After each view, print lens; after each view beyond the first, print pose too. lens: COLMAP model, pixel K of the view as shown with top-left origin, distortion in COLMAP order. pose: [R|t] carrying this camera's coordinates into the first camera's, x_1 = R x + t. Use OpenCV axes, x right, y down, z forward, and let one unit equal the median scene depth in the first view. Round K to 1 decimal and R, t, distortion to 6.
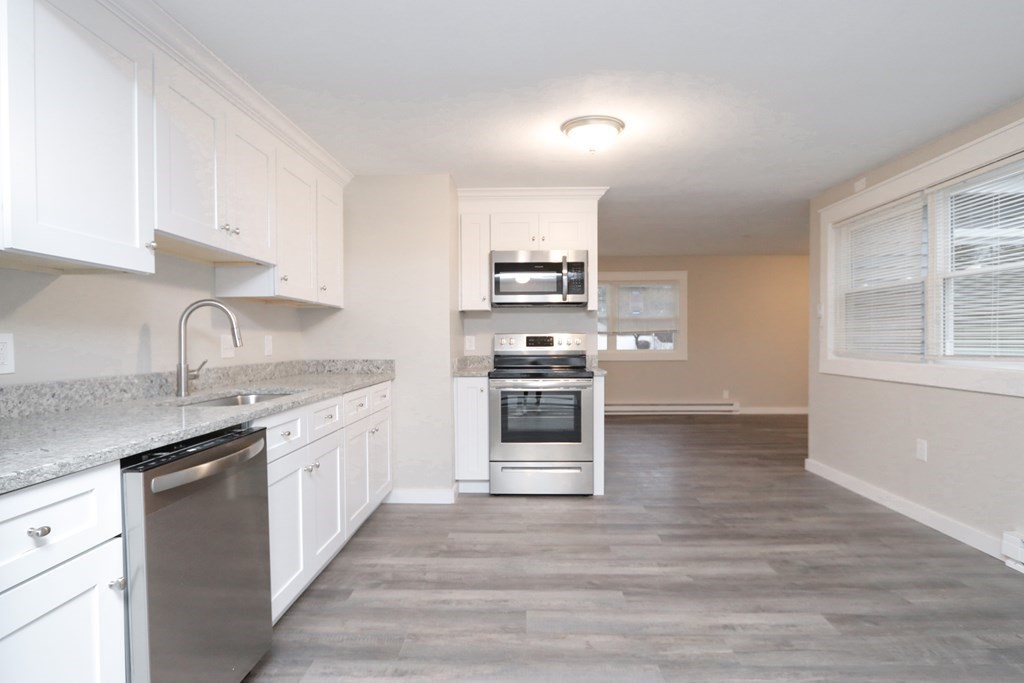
lens RADIAL K [[548.3, 0, 506.3], [0, 548.3, 347.2], [0, 0, 1]] dist [-0.014022, 0.002923]
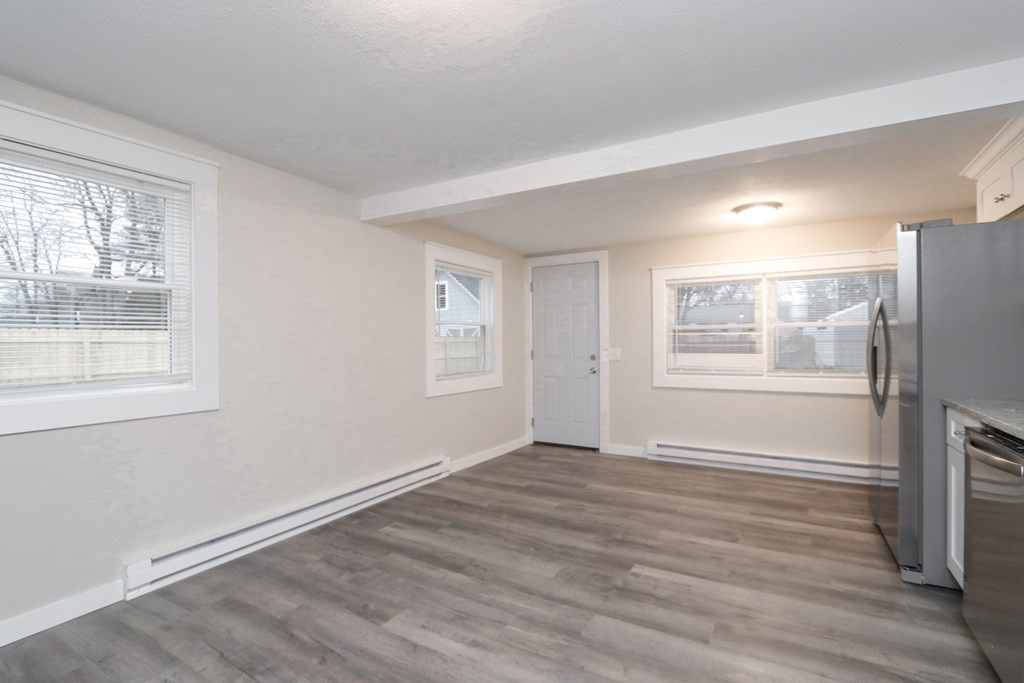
lens RADIAL K [[473.3, 0, 513.8], [0, 473.3, 342.1], [0, 0, 1]] dist [-0.021357, 0.005044]
pose [[-0.879097, 0.014974, 0.476408, -0.058768], [0.023549, 0.999650, 0.012034, -0.039871], [-0.476062, 0.021798, -0.879142, 1.354871]]
